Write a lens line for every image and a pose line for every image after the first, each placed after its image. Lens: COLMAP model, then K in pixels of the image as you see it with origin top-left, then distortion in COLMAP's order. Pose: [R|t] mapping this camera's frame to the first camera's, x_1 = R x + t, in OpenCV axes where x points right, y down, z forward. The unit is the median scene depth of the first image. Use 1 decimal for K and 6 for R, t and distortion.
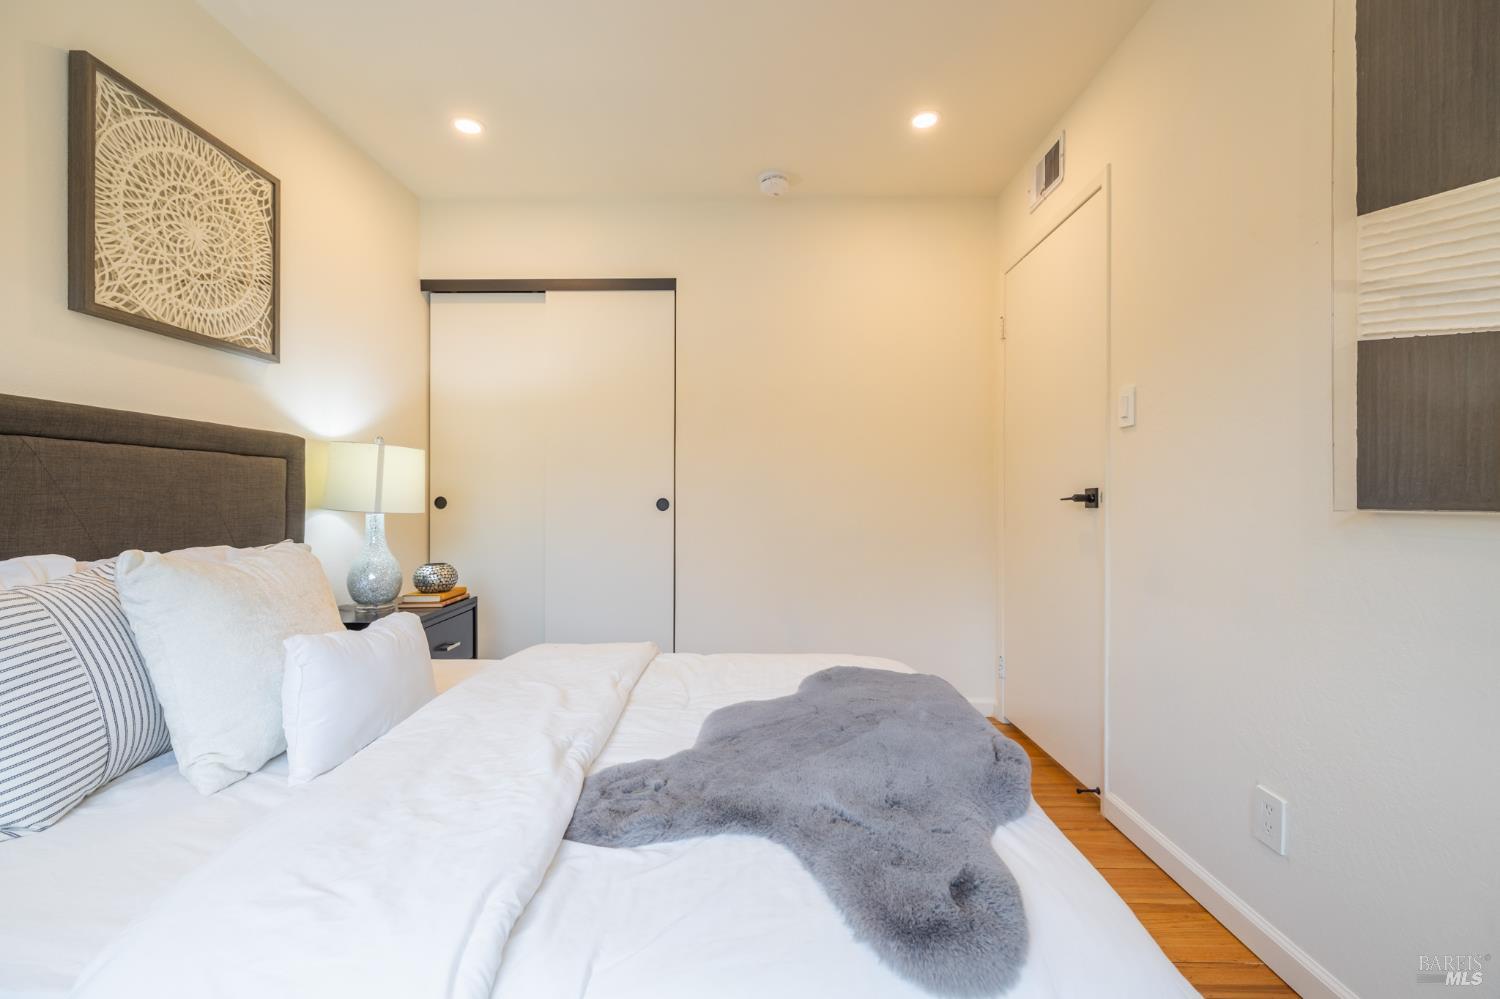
lens RADIAL K [[639.7, 0, 752.9], [0, 639.7, 501.8], [0, 0, 1]] dist [0.003066, -0.000233]
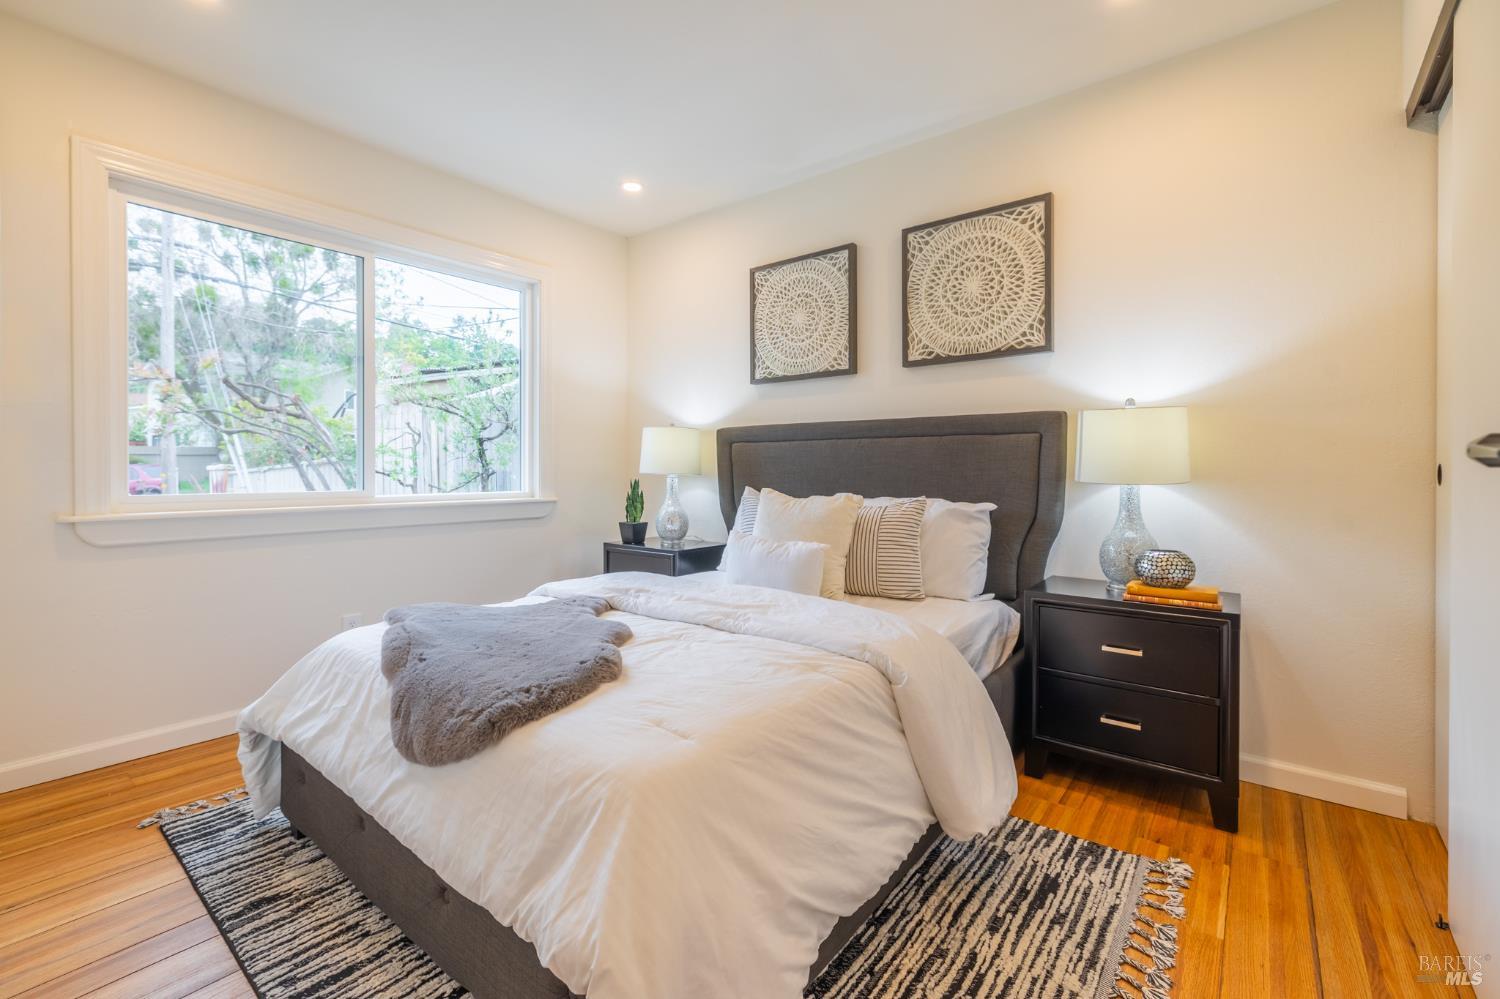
lens RADIAL K [[639.7, 0, 752.9], [0, 639.7, 501.8], [0, 0, 1]] dist [0.003066, -0.000233]
pose [[-0.618548, 0.022423, -0.785427, 0.550708], [-0.018528, 0.998899, 0.043109, 0.018680], [0.785528, 0.041217, -0.617451, 1.398151]]
